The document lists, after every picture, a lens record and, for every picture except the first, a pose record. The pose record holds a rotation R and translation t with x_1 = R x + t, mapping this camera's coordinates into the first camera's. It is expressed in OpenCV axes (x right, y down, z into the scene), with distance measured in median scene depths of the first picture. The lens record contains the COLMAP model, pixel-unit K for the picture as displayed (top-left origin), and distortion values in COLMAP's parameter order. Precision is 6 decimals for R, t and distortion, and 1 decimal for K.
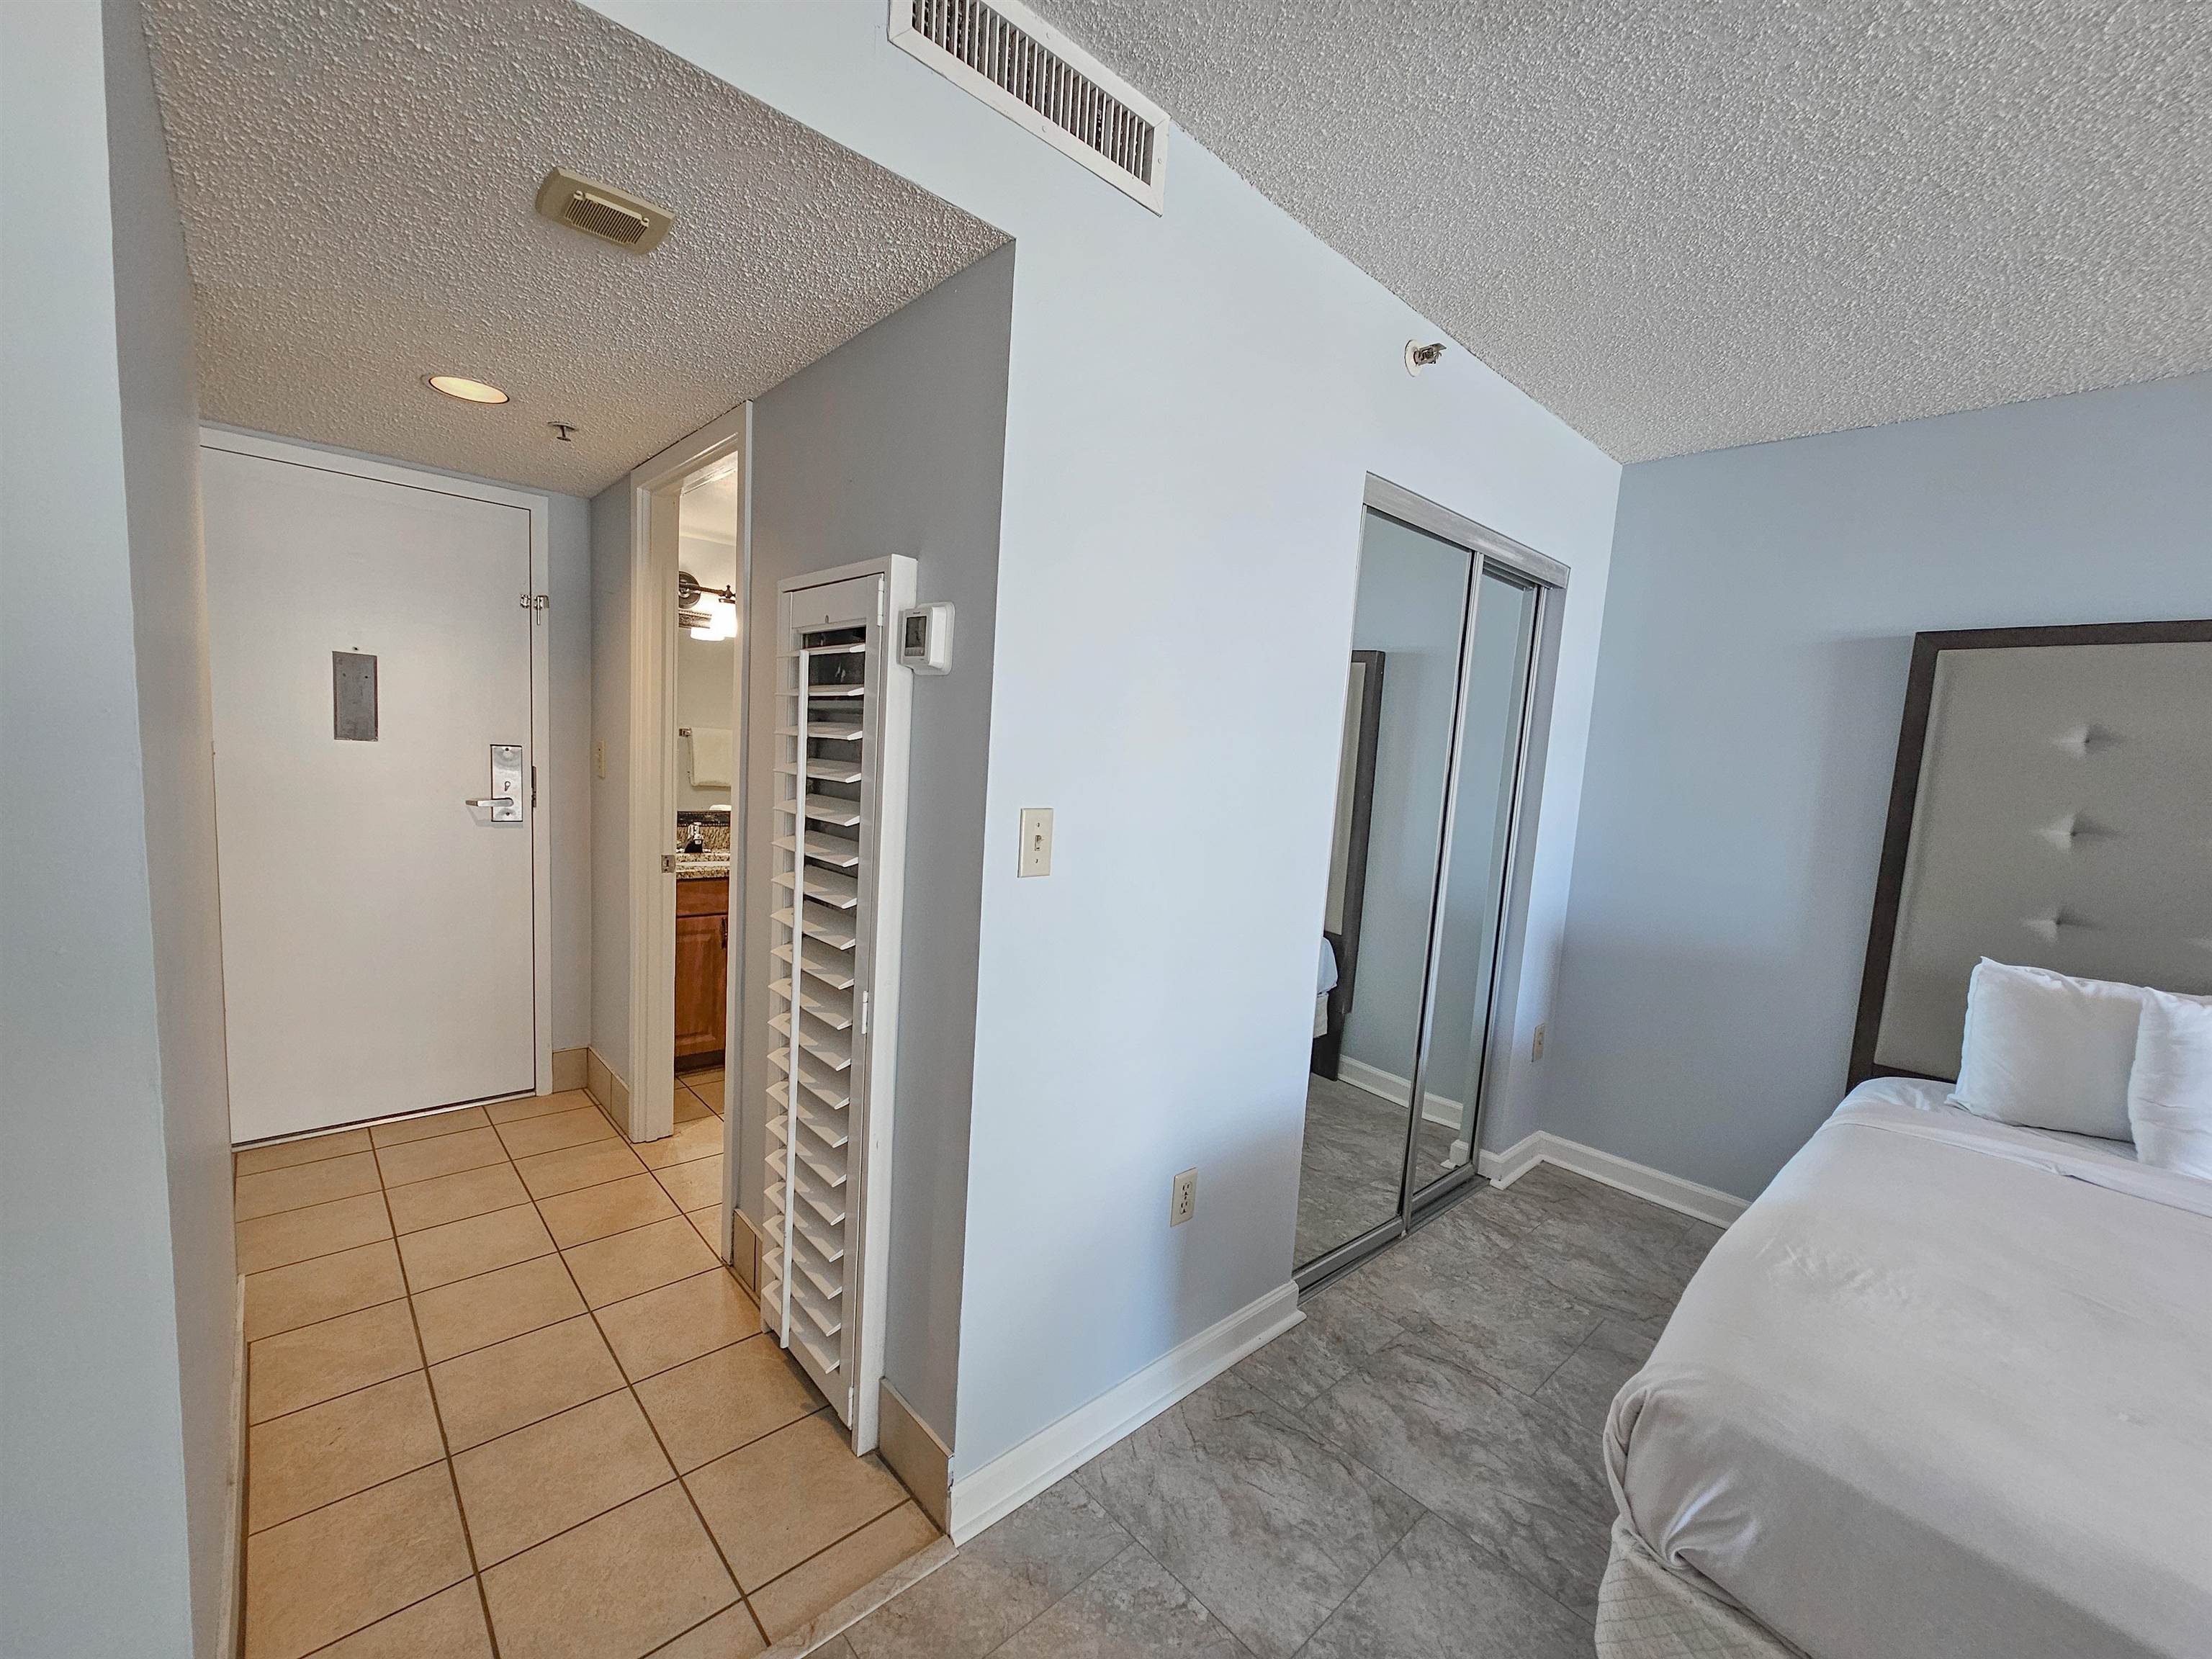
lens RADIAL K [[897.6, 0, 1110.2], [0, 897.6, 845.5], [0, 0, 1]] dist [-0.002020, 0.001542]
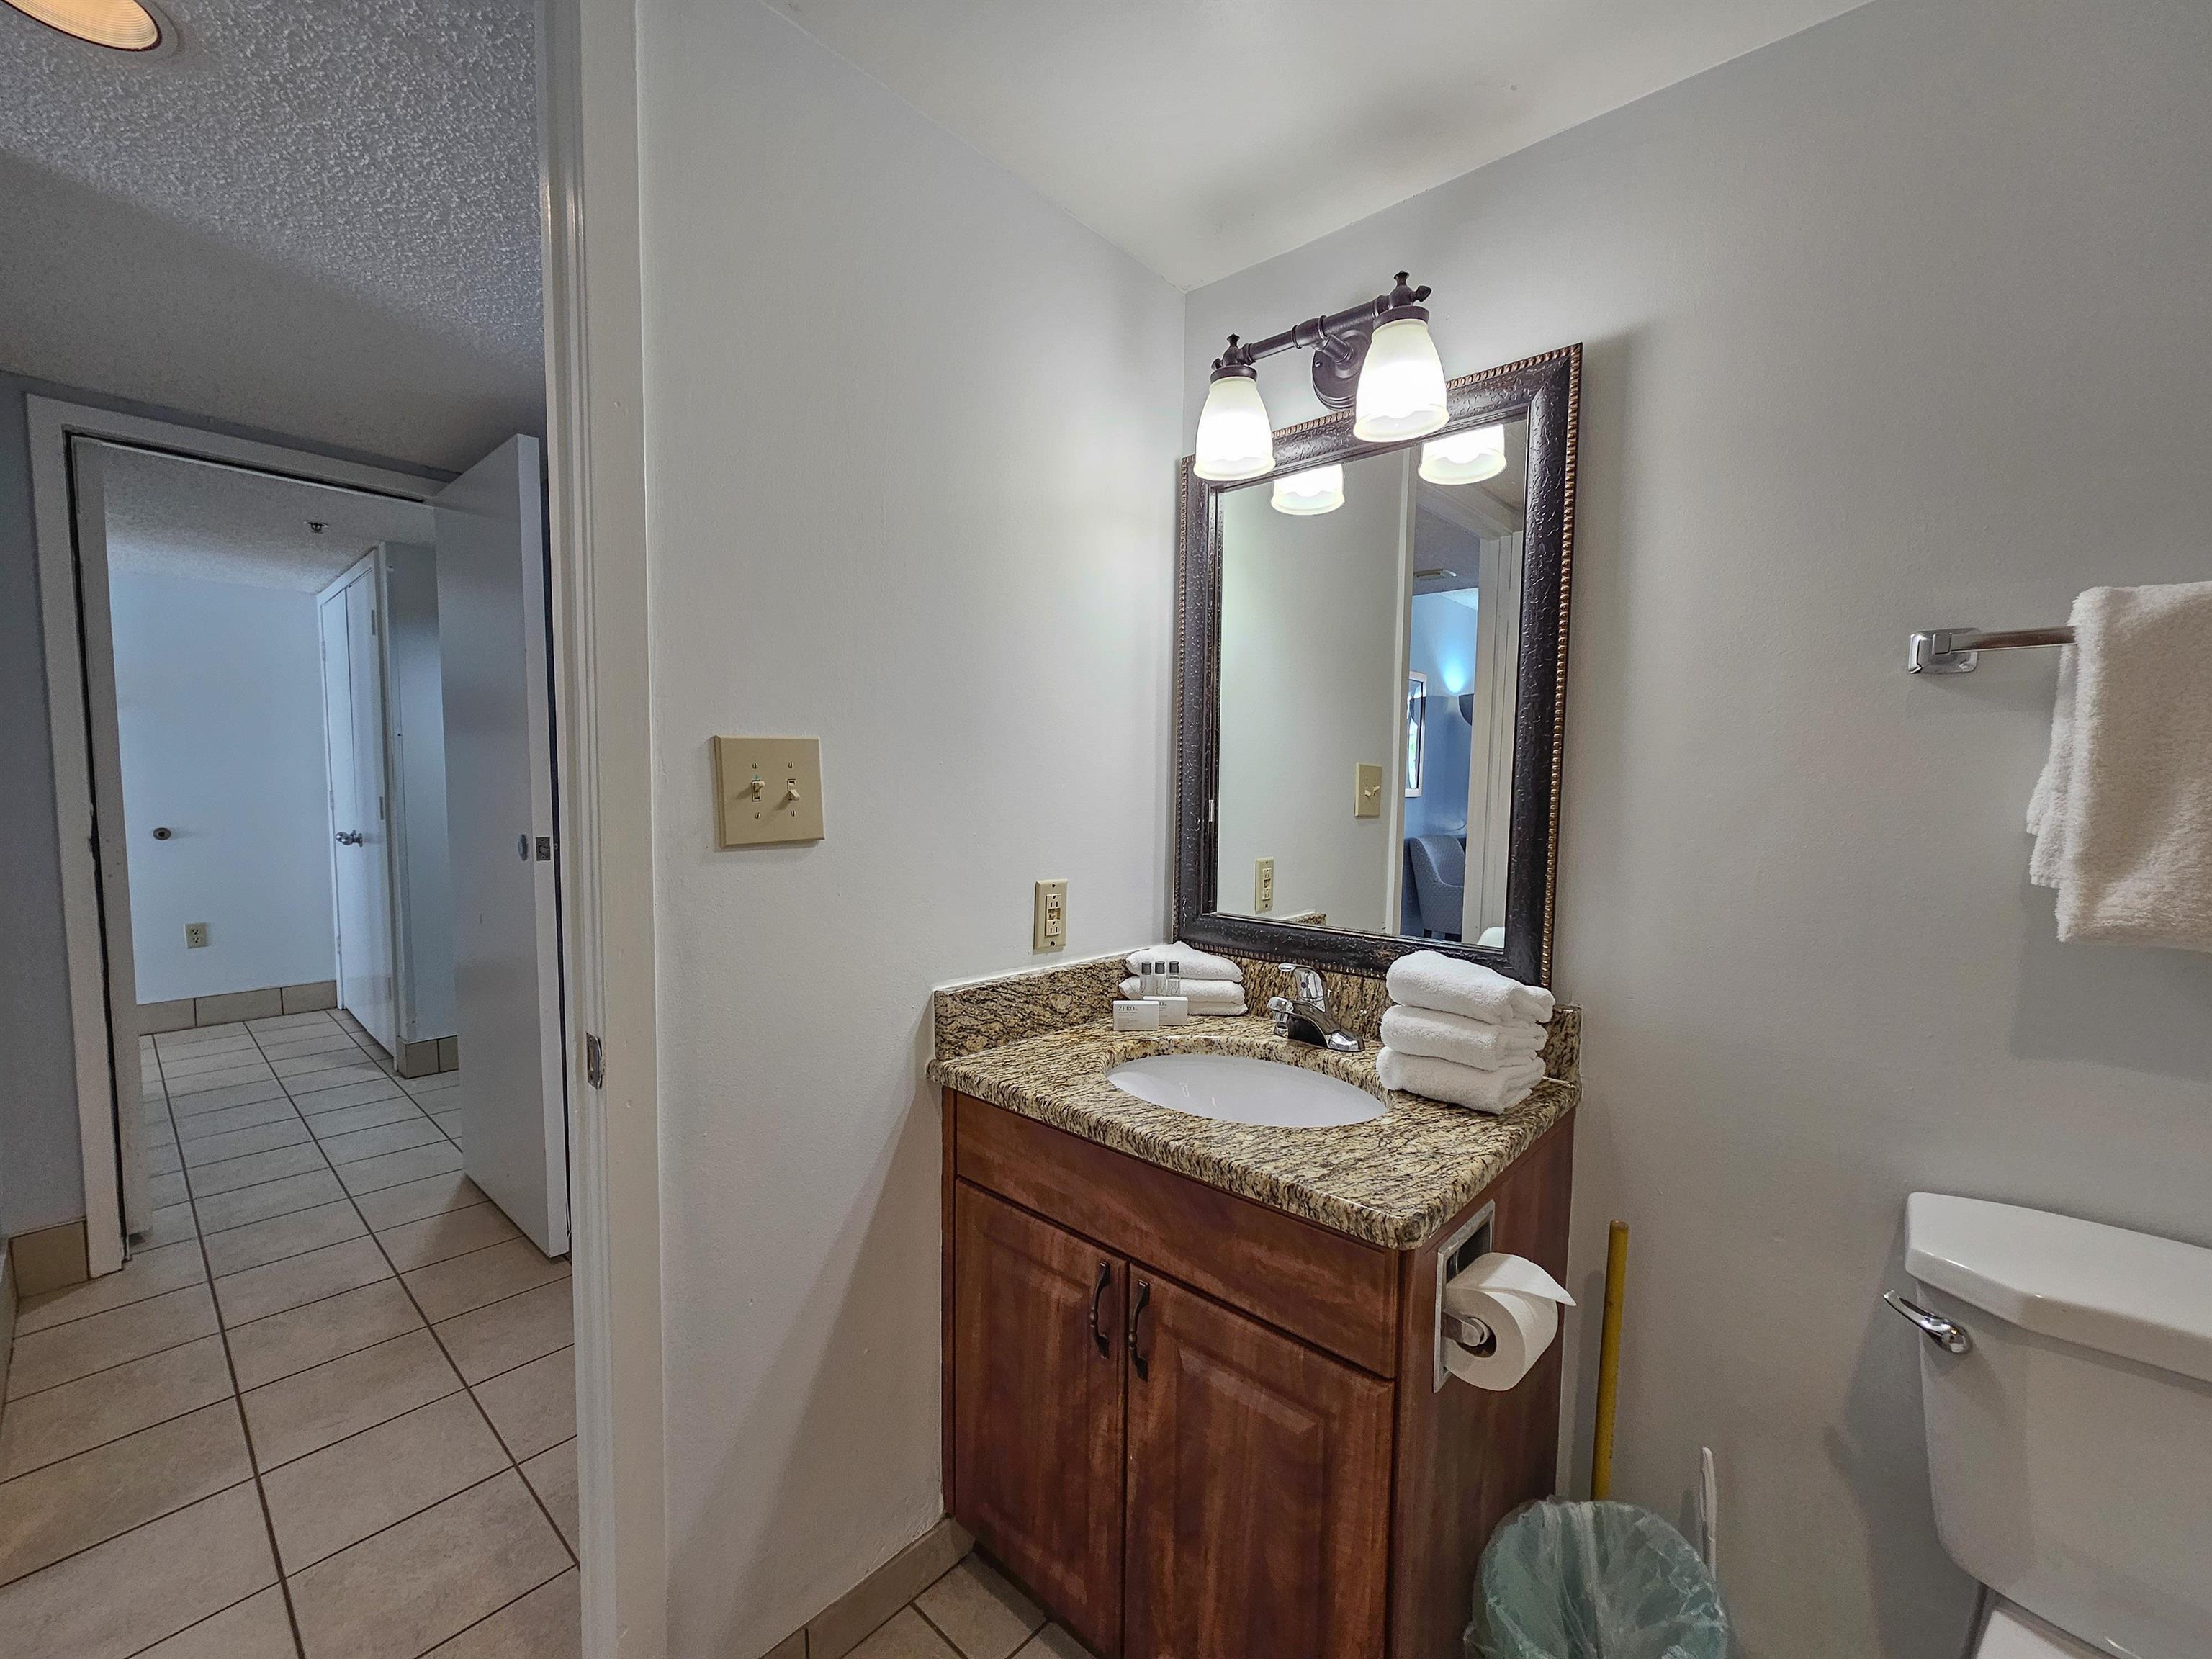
lens RADIAL K [[897.6, 0, 1123.1], [0, 897.6, 846.1], [0, 0, 1]] dist [-0.002020, 0.001542]
pose [[0.101404, 0.006807, -0.994822, -0.116833], [-0.112513, 0.993639, -0.004670, -0.078618], [0.988462, 0.112404, 0.101525, 1.072514]]
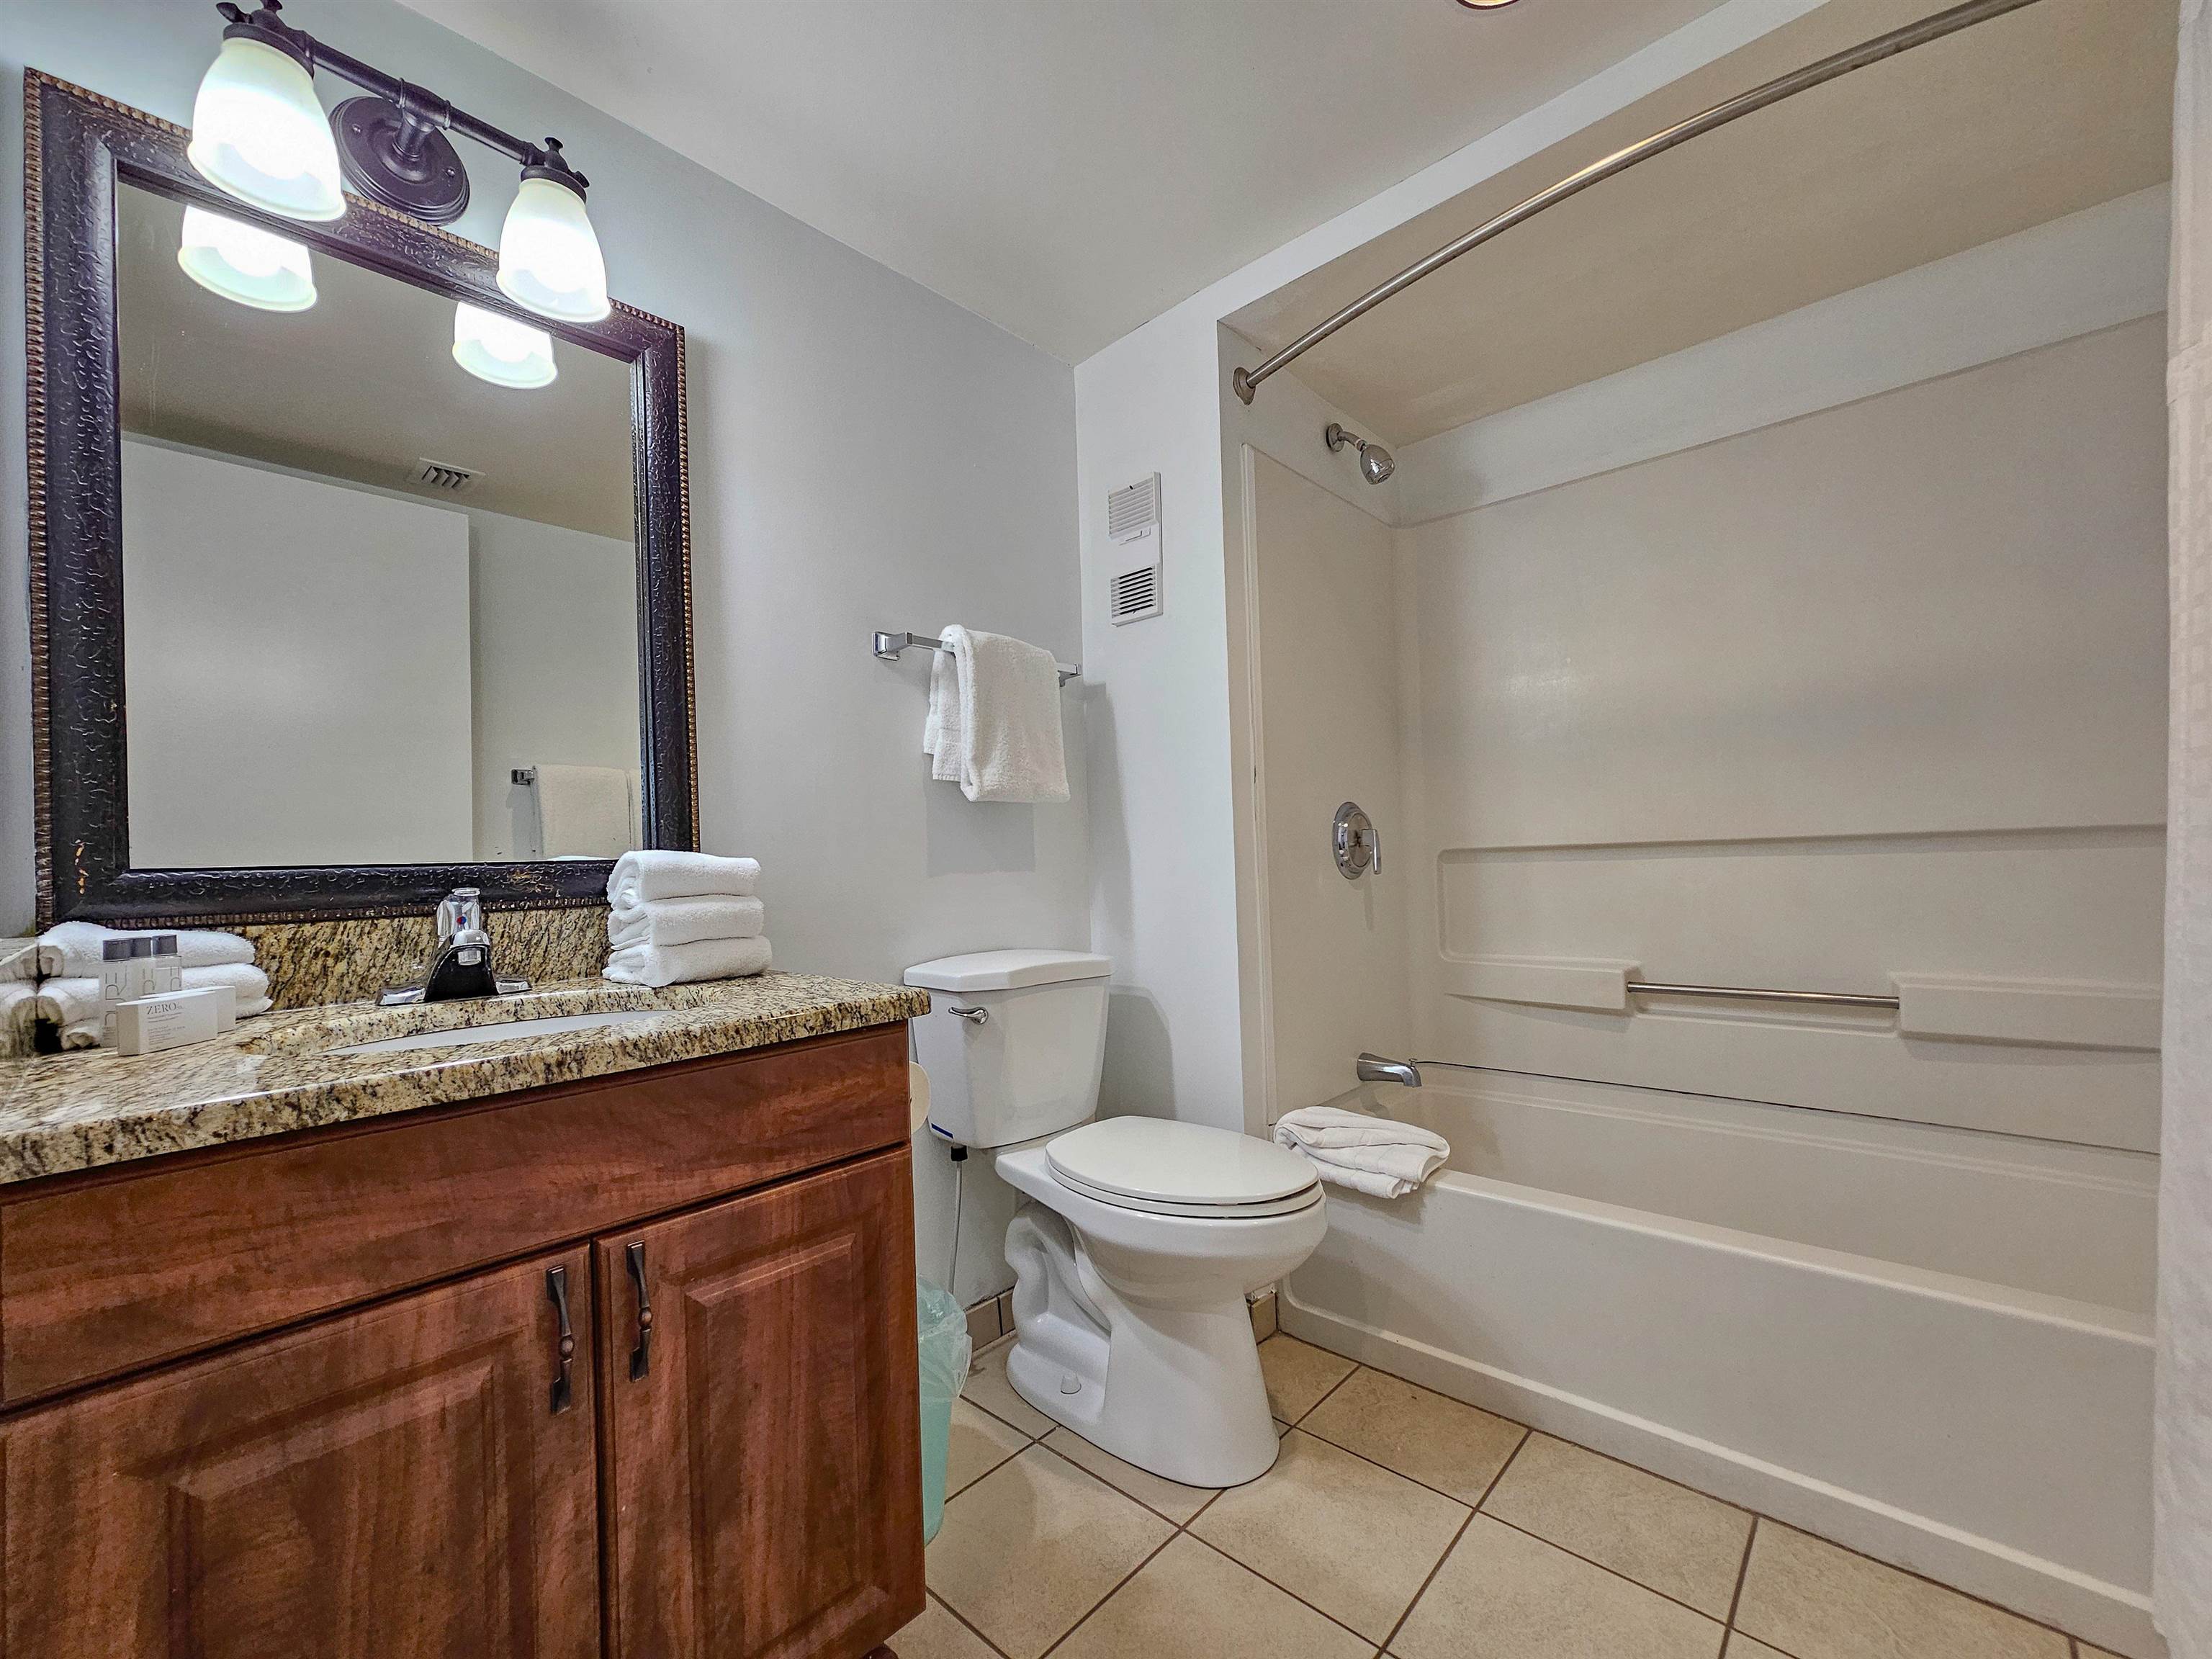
lens RADIAL K [[897.6, 0, 1102.1], [0, 897.6, 845.0], [0, 0, 1]] dist [-0.002020, 0.001542]
pose [[0.992233, -0.093333, 0.082236, -0.339319], [0.102687, 0.987686, -0.118032, 0.018002], [-0.070207, 0.125560, 0.989599, 0.846029]]
